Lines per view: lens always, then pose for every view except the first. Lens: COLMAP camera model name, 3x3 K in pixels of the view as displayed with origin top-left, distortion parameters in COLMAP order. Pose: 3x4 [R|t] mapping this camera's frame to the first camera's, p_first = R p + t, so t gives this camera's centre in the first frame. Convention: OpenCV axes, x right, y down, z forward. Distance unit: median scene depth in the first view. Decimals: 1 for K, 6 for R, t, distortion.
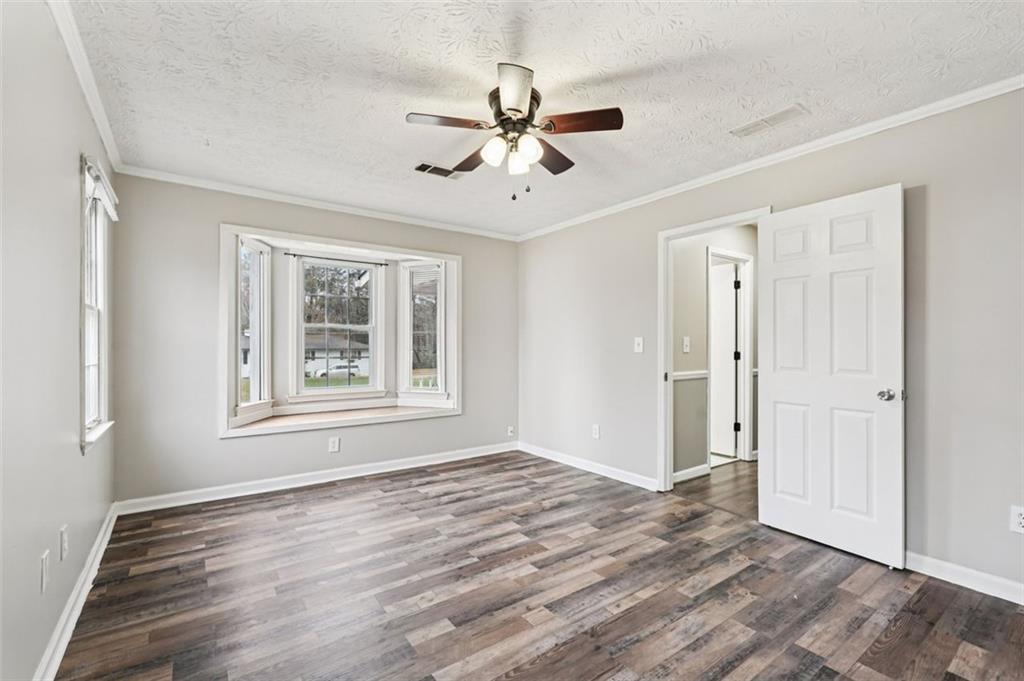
lens RADIAL K [[457.9, 0, 509.1], [0, 457.9, 336.4], [0, 0, 1]] dist [-0.009286, 0.008394]
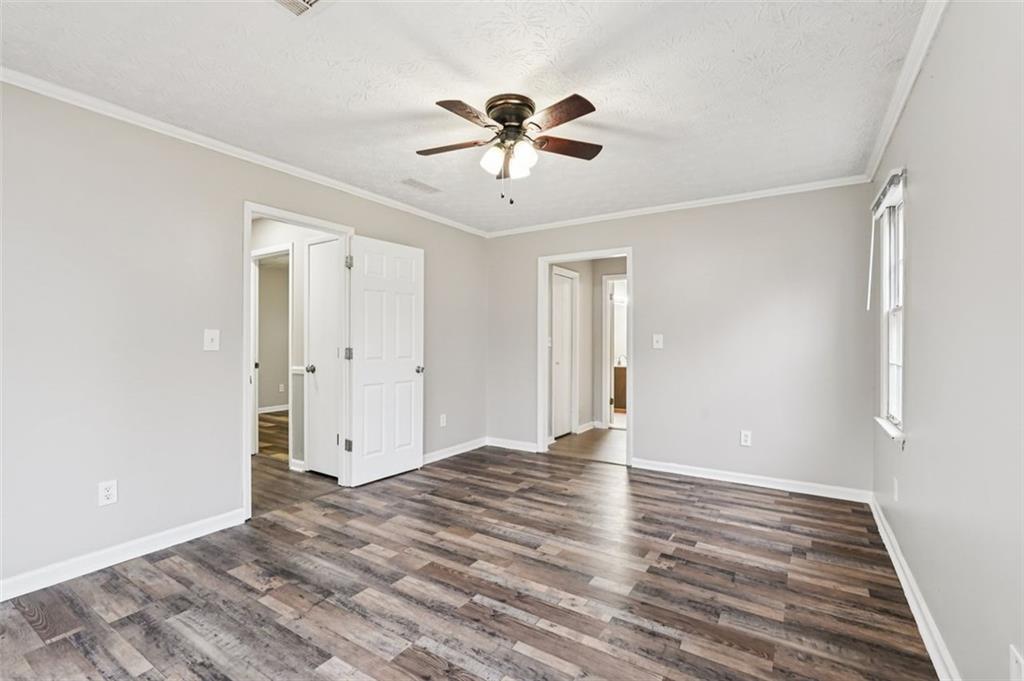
lens RADIAL K [[457.9, 0, 509.1], [0, 457.9, 336.4], [0, 0, 1]] dist [-0.009286, 0.008394]
pose [[-0.362000, 0.008775, 0.932137, -0.840162], [-0.020937, 0.999627, -0.017541, 0.020208], [-0.931943, -0.025866, -0.361681, 1.199517]]
